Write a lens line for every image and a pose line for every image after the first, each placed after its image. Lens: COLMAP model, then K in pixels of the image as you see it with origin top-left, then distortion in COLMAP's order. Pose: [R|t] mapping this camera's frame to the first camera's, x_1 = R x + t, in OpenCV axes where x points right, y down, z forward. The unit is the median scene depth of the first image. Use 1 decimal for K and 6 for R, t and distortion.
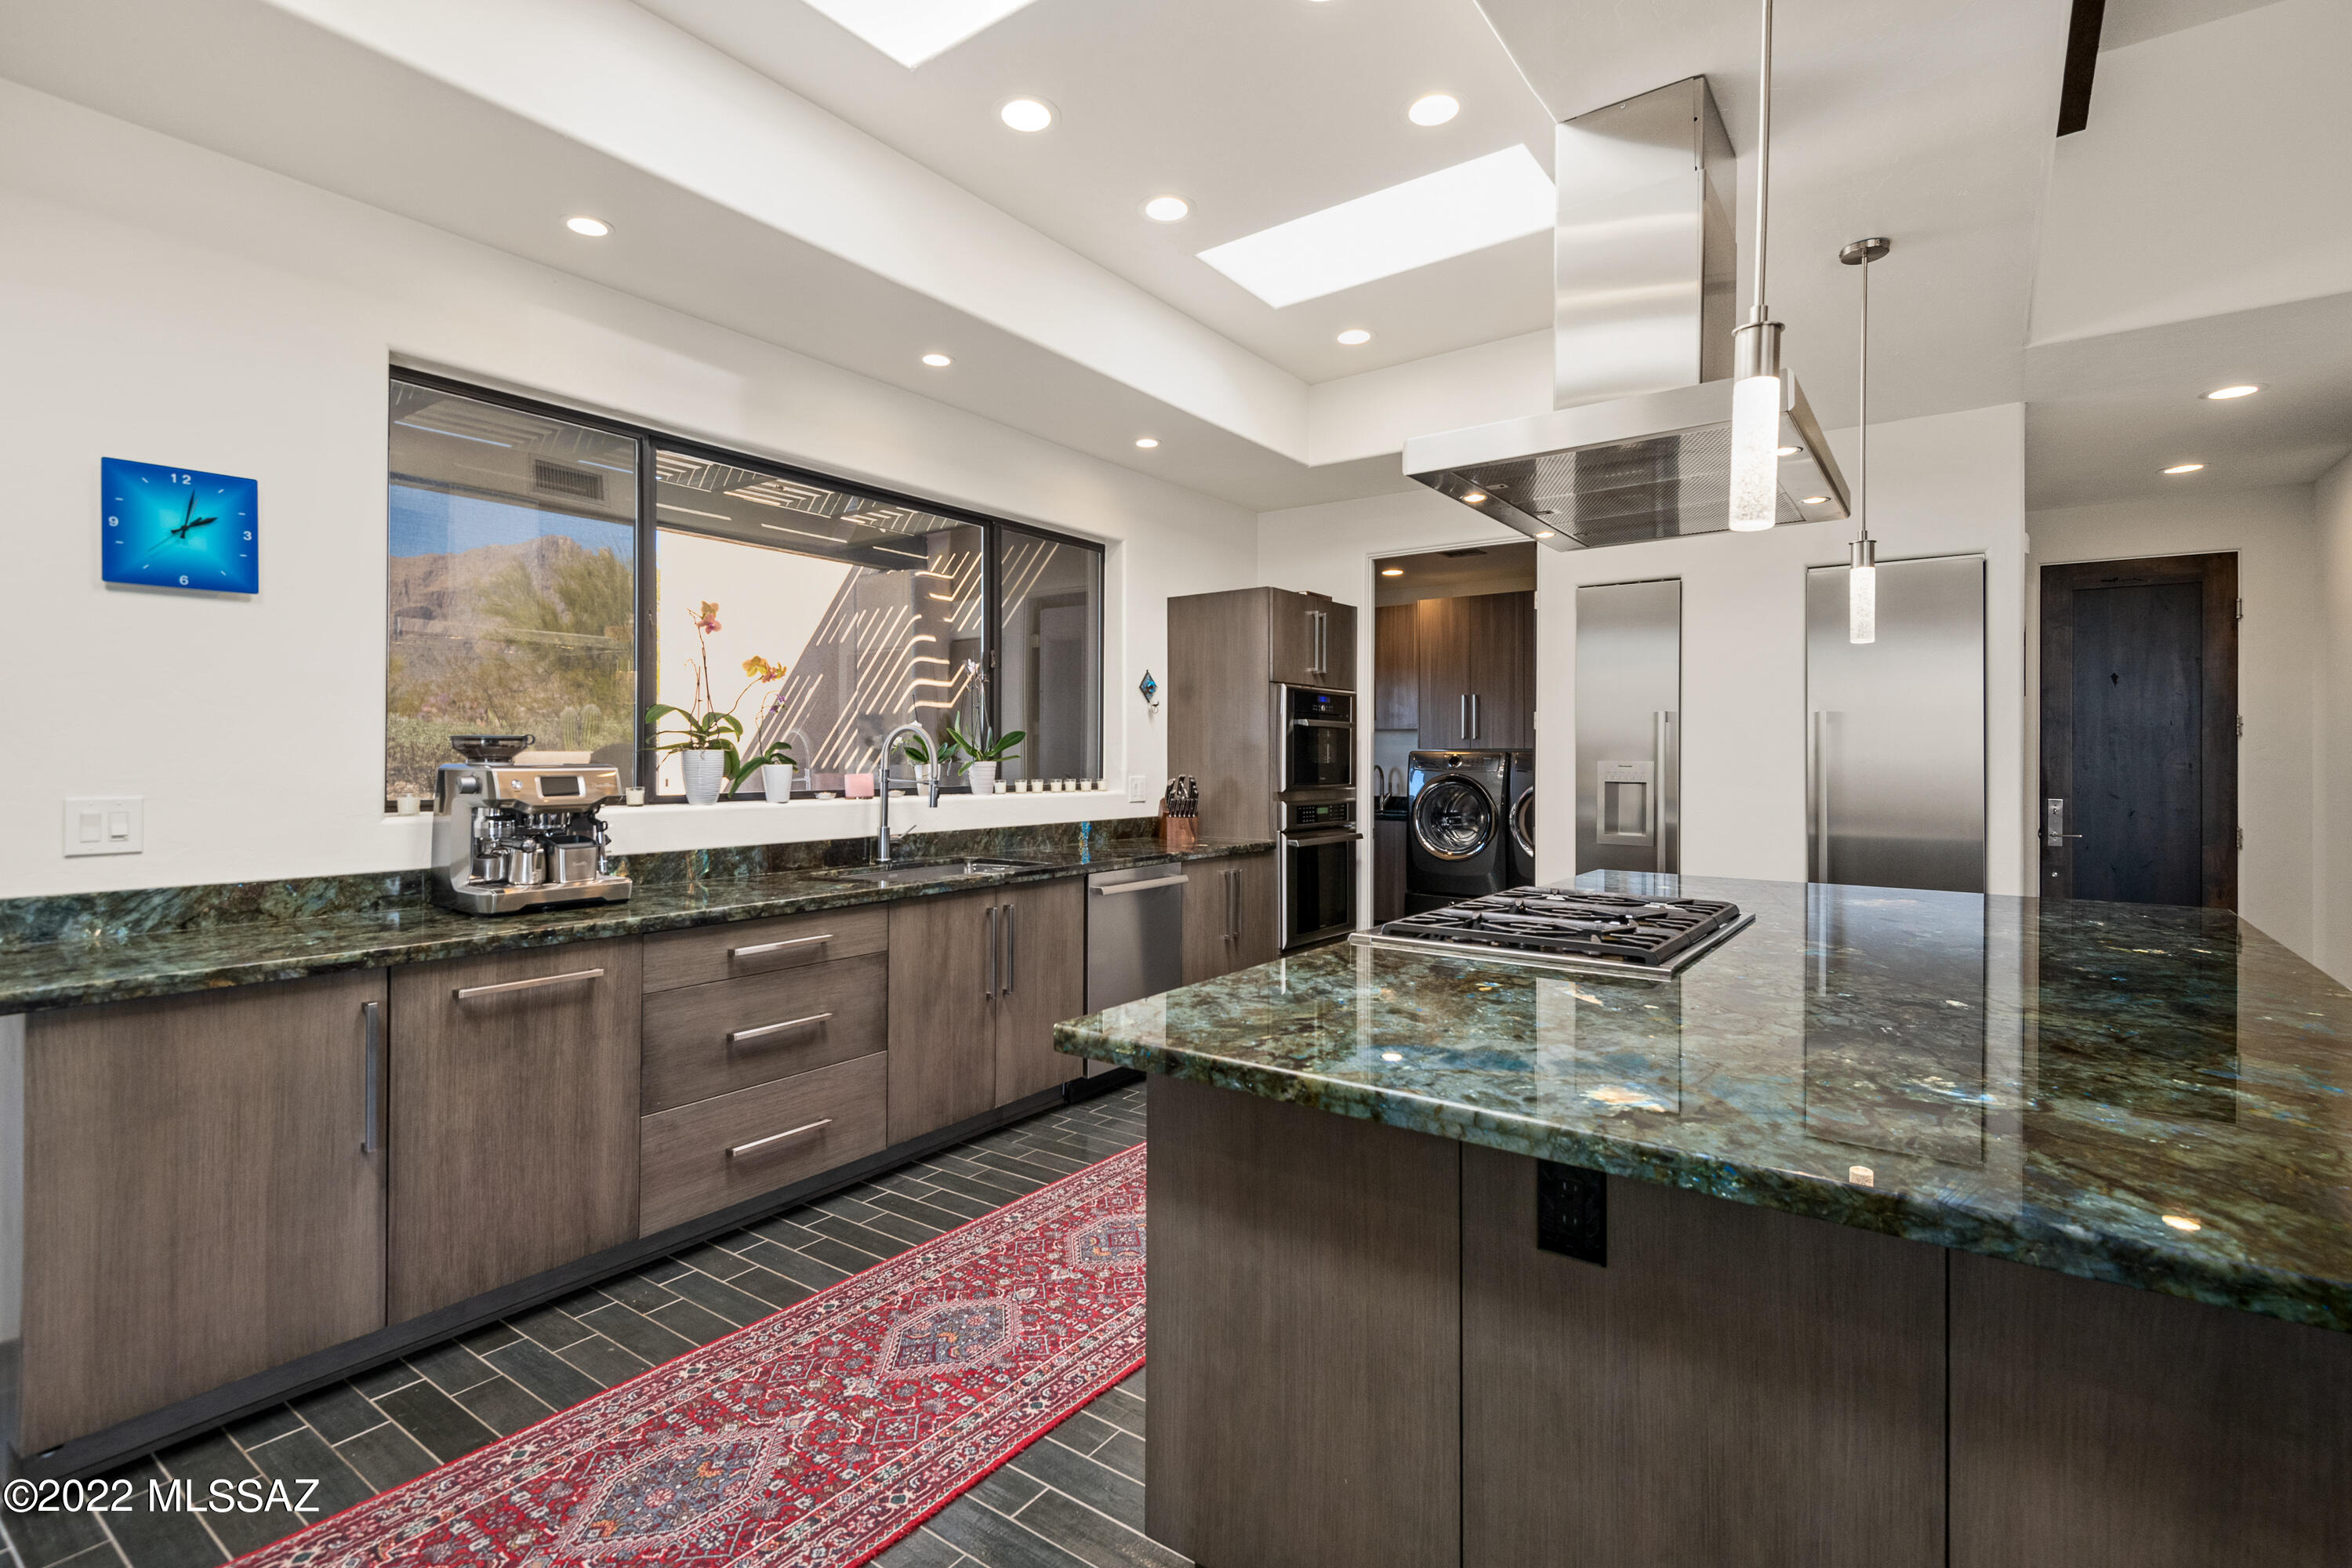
lens RADIAL K [[1094.8, 0, 1179.0], [0, 1094.8, 759.4], [0, 0, 1]] dist [0.013169, -0.002898]
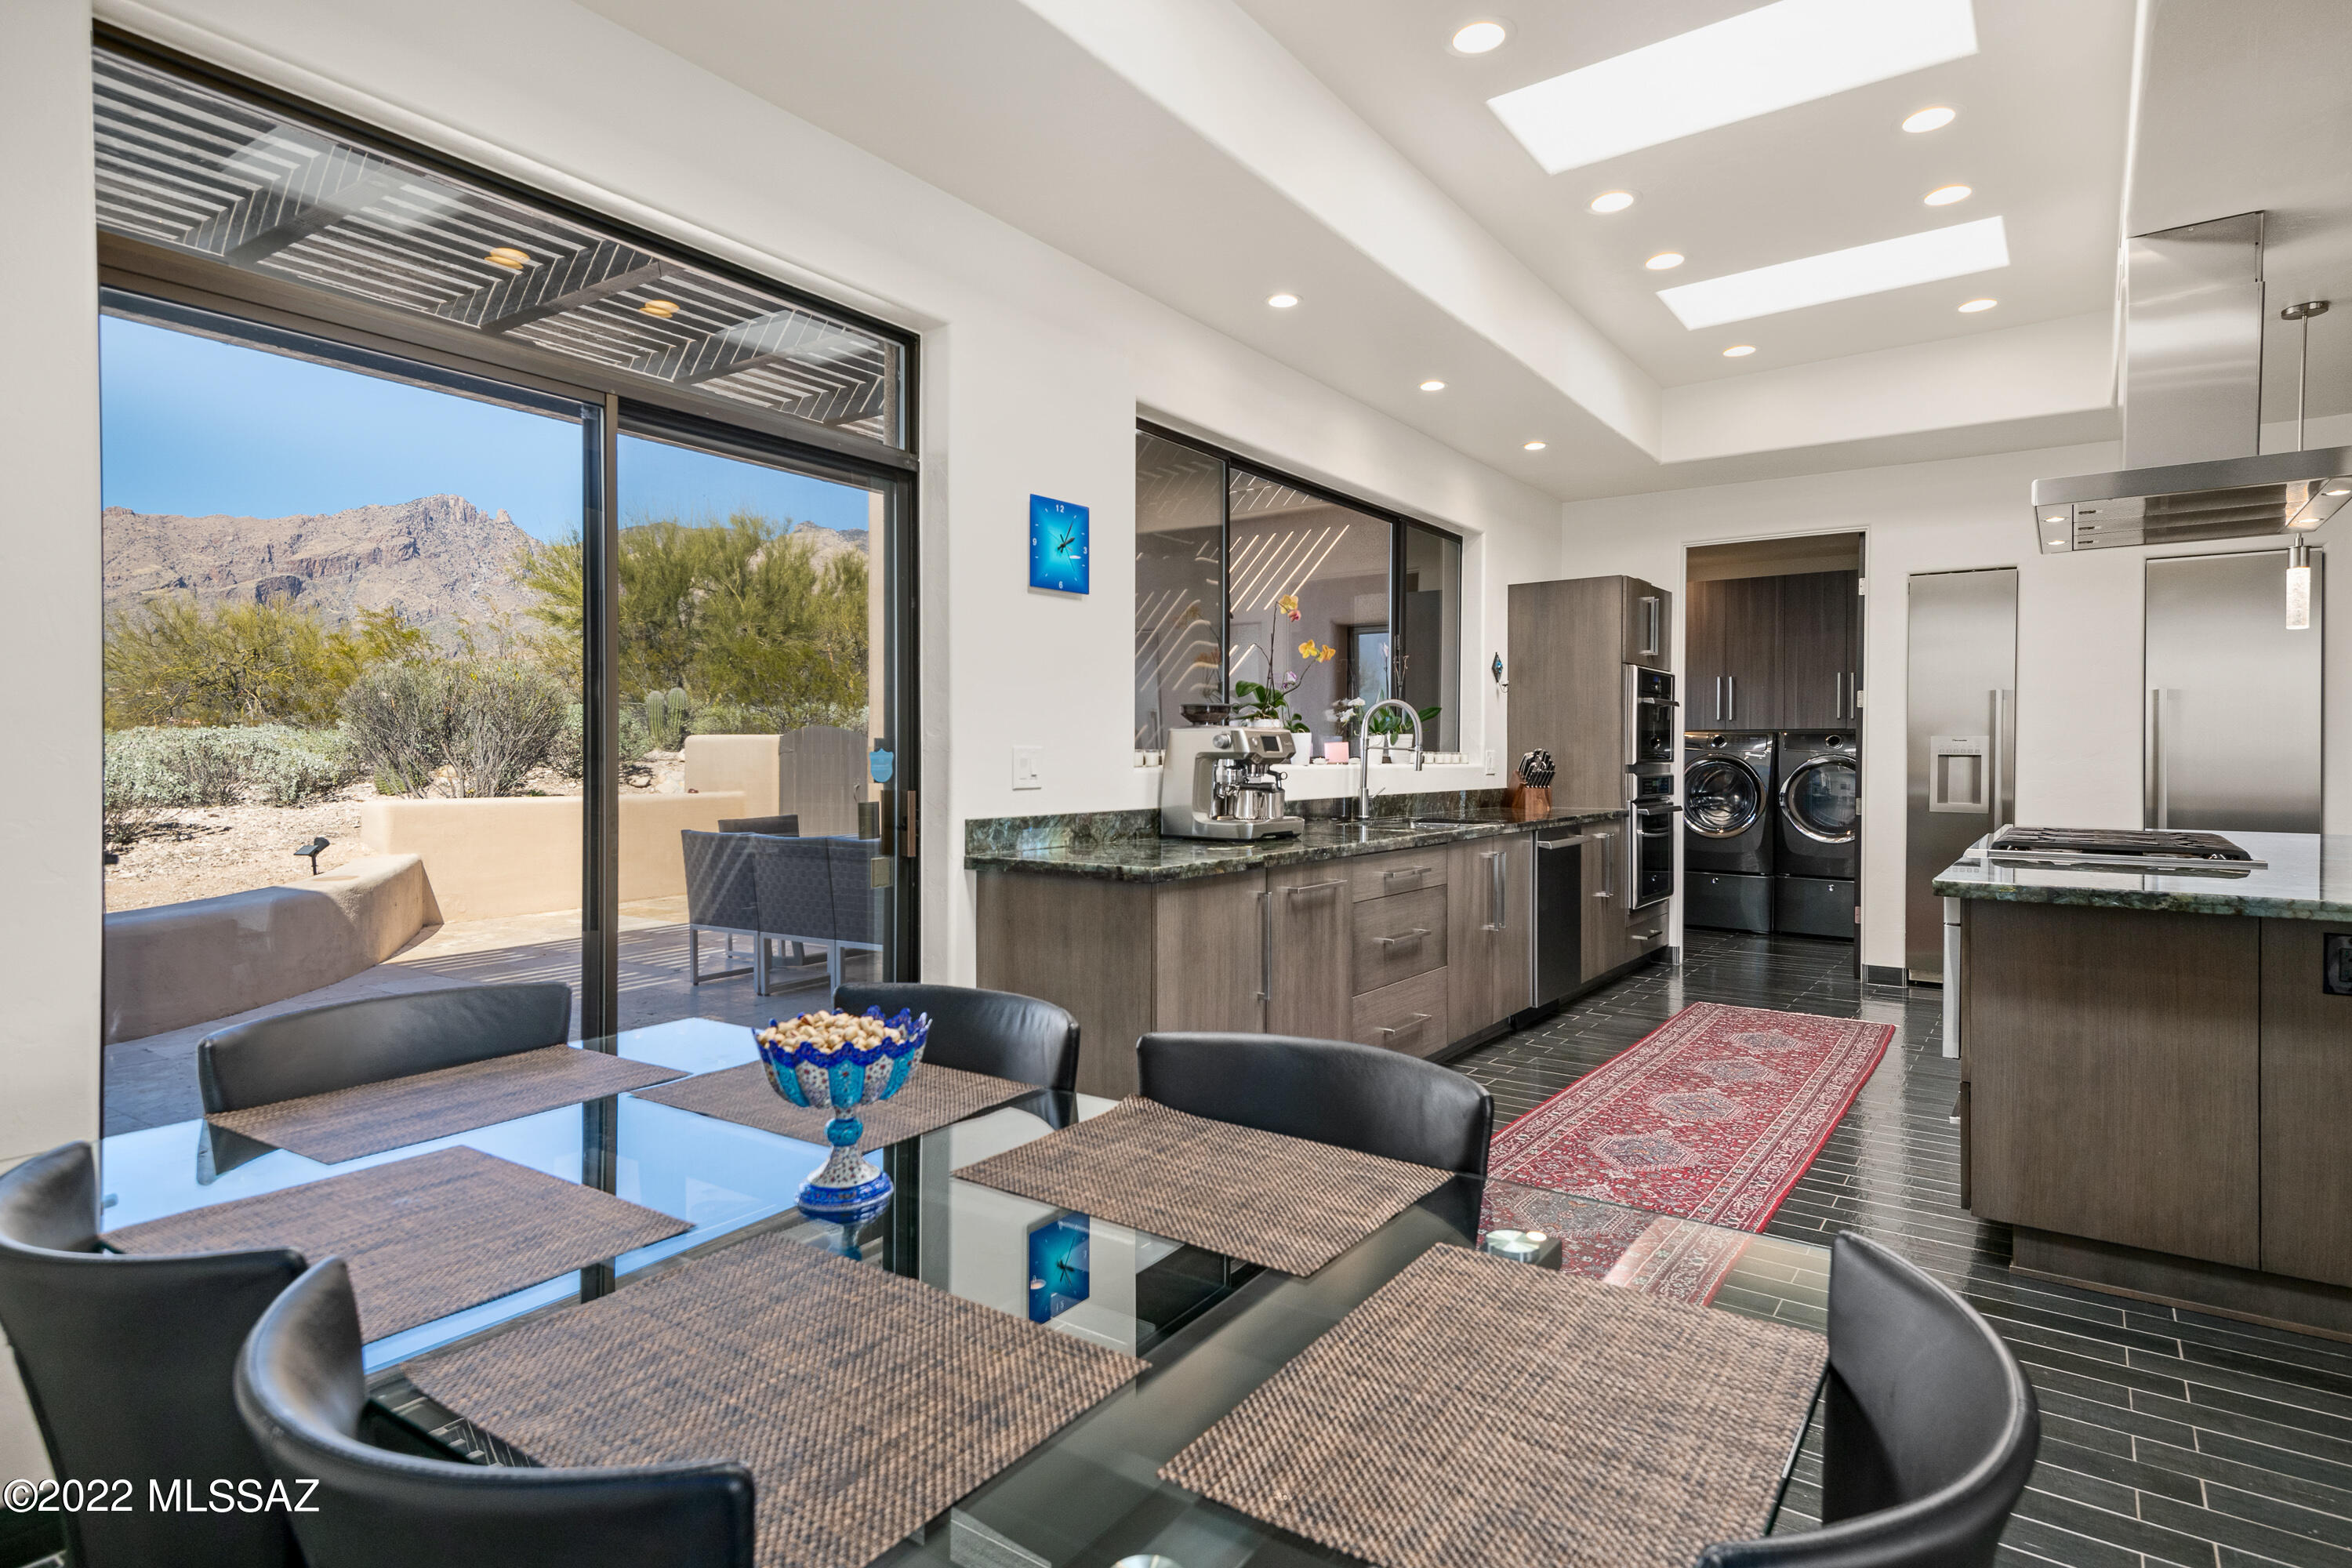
lens RADIAL K [[1243.1, 0, 1164.6], [0, 1243.1, 767.5], [0, 0, 1]] dist [0.031536, -0.008455]
pose [[0.999997, 0.001921, -0.001316, -0.680859], [-0.001906, 0.999934, 0.011289, 0.036501], [0.001337, -0.011286, 0.999935, -0.444952]]
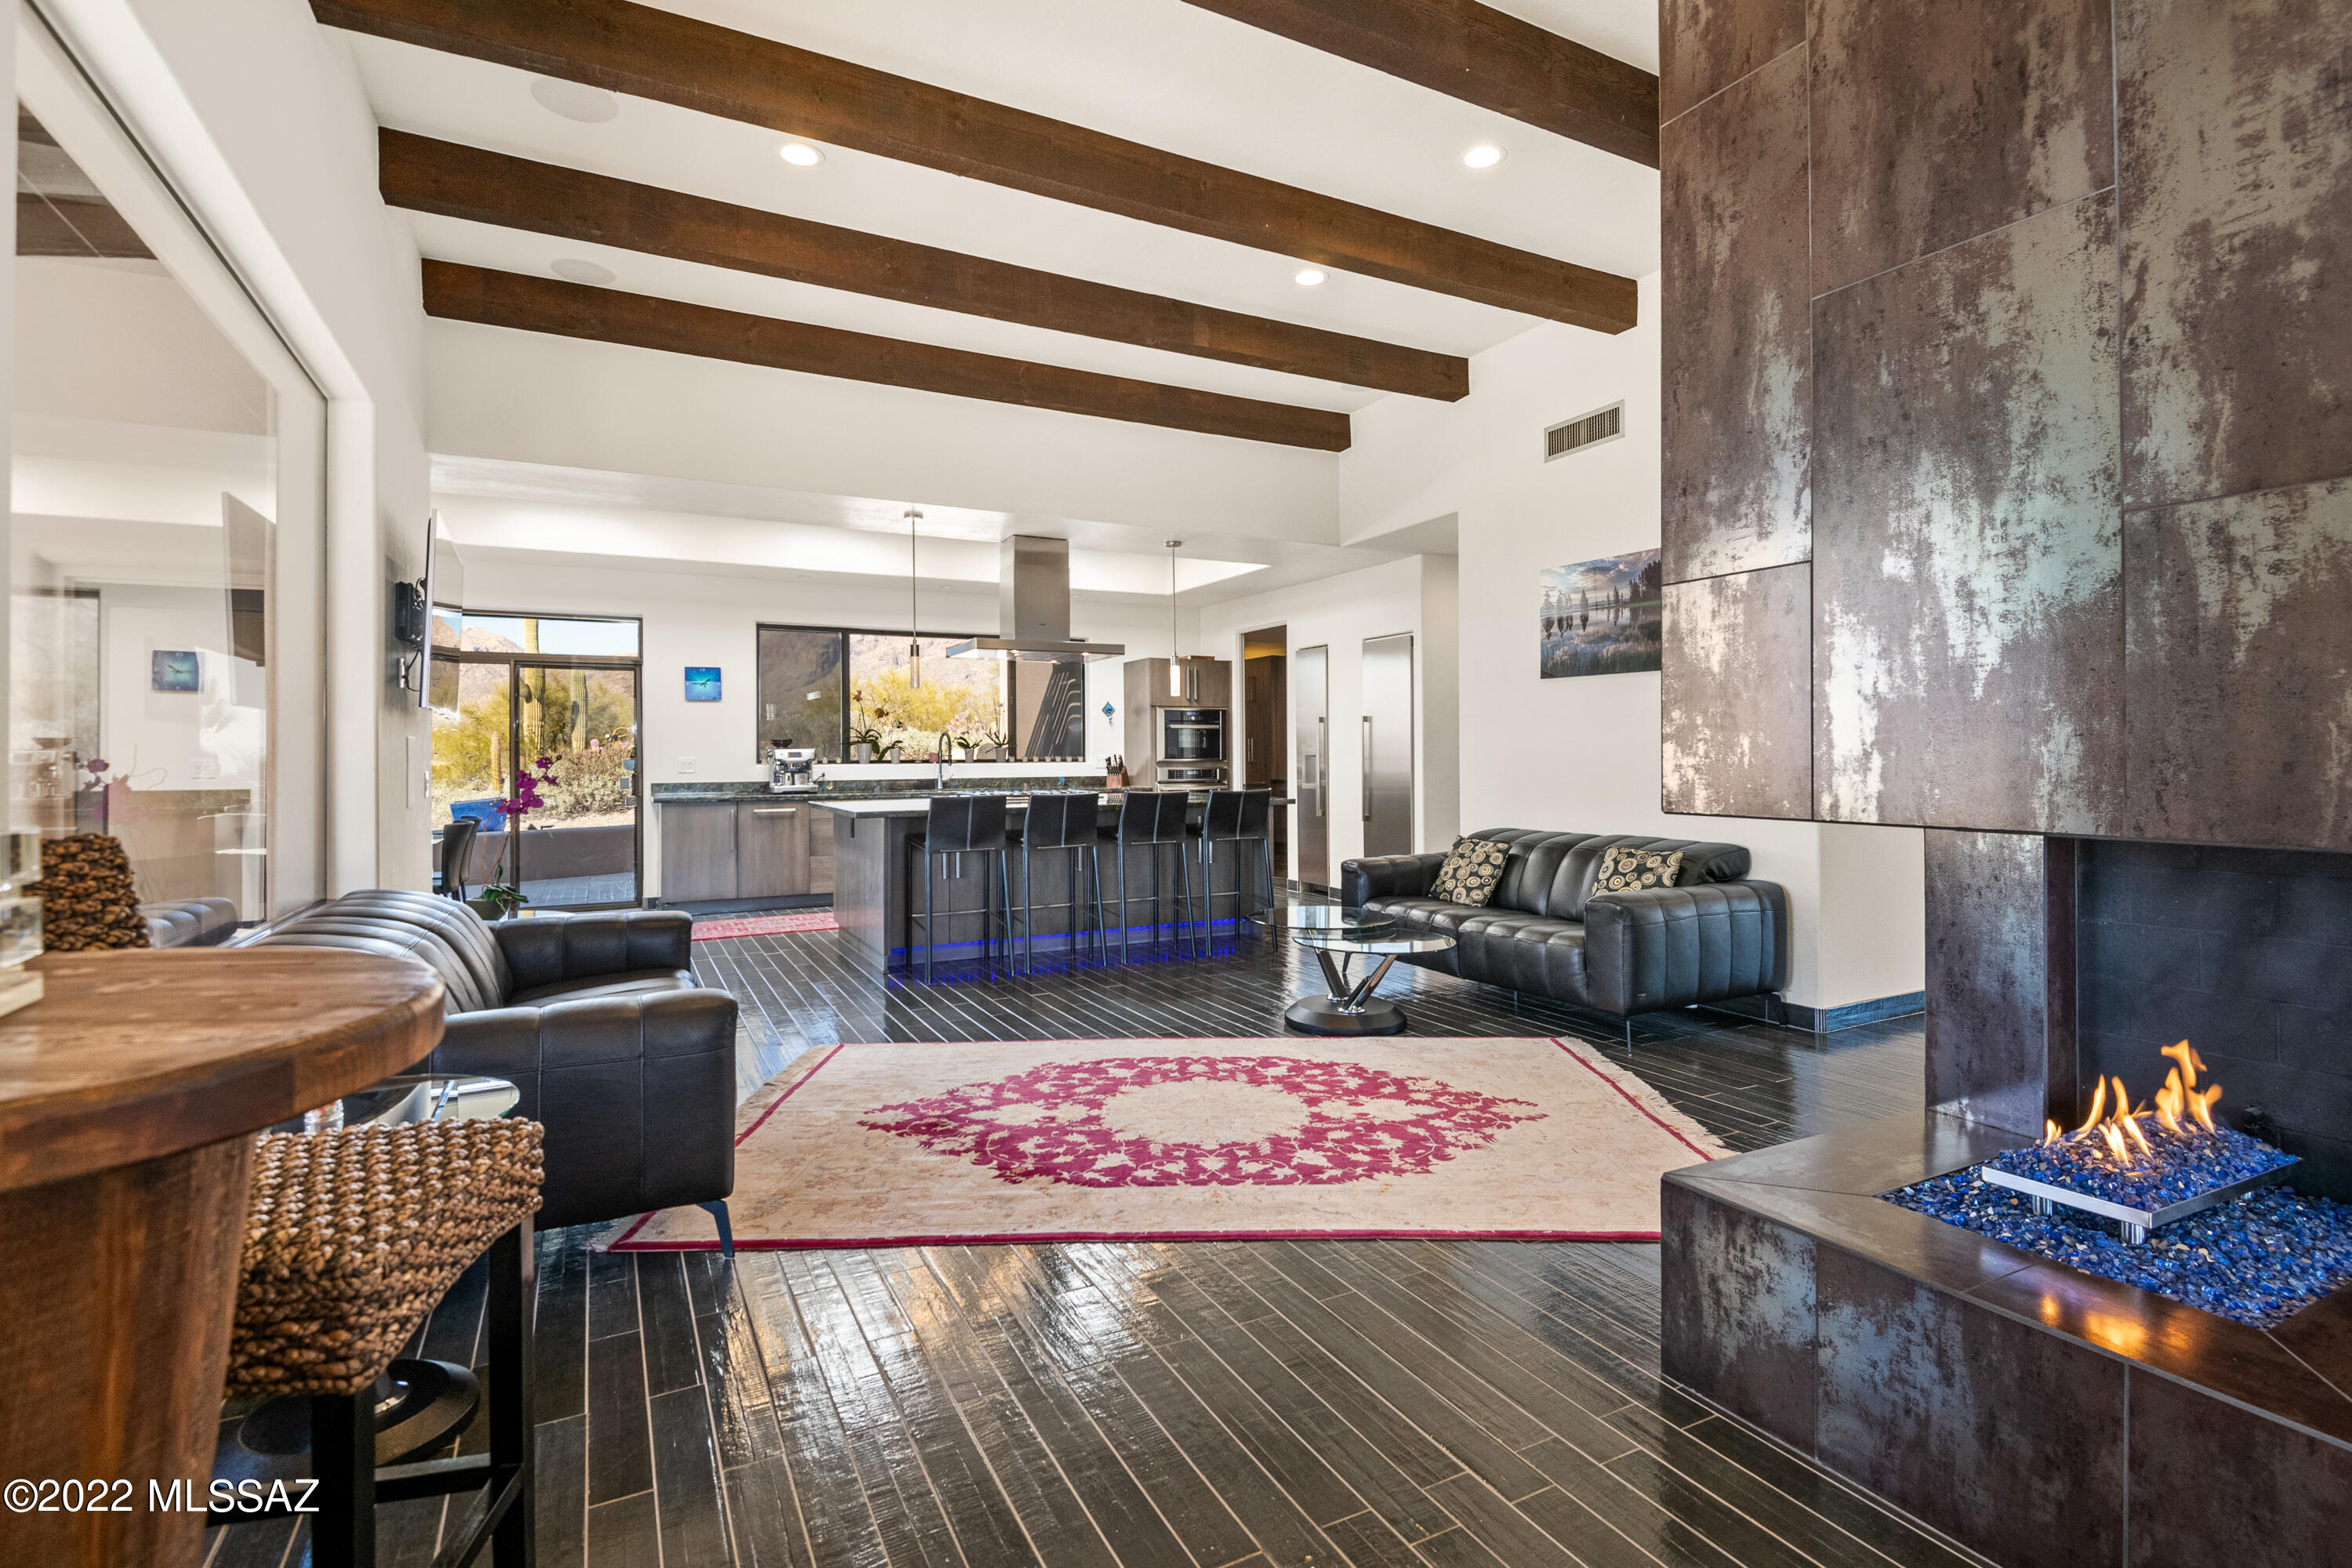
lens RADIAL K [[1075.6, 0, 1175.9], [0, 1075.6, 771.1], [0, 0, 1]] dist [0.024489, -0.001201]
pose [[0.891724, -0.000138, -0.452580, 1.832682], [0.006548, 0.999899, 0.012596, 0.038231], [0.452532, -0.014196, 0.891635, -1.286370]]
